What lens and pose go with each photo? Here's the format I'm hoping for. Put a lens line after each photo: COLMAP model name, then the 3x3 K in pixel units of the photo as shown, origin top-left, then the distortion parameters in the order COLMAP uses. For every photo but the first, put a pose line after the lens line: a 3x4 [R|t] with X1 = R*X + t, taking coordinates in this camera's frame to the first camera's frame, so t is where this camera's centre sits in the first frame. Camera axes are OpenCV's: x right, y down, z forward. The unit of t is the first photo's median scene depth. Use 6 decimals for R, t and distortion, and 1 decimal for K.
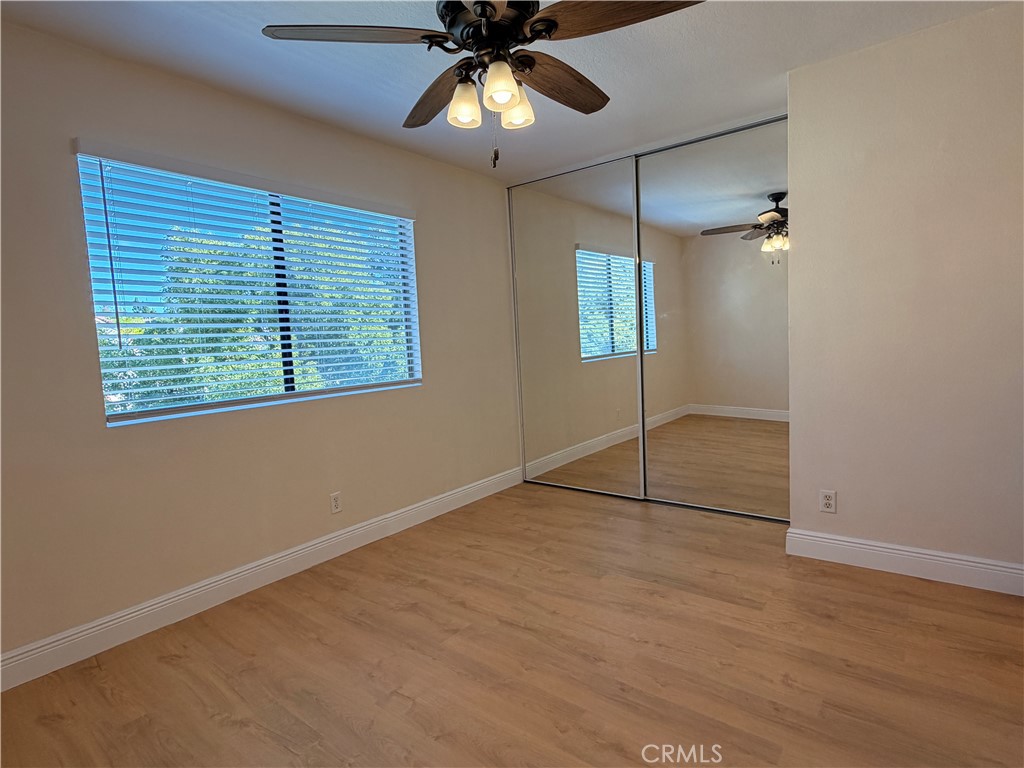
lens RADIAL K [[538.7, 0, 509.9], [0, 538.7, 384.1], [0, 0, 1]] dist [-0.001313, 0.000059]
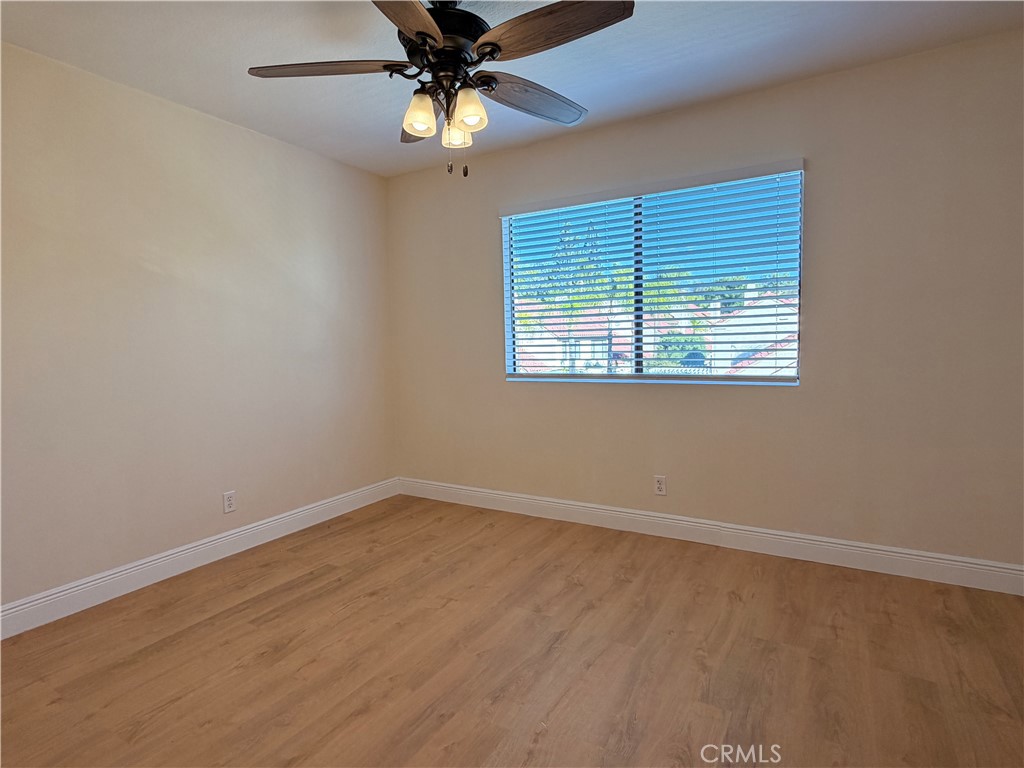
lens RADIAL K [[538.7, 0, 509.9], [0, 538.7, 384.1], [0, 0, 1]] dist [-0.001313, 0.000059]
pose [[0.125002, 0.124187, -0.984354, 0.704158], [-0.066950, 0.990930, 0.116515, -0.081555], [0.989895, 0.051338, 0.132183, 0.628824]]
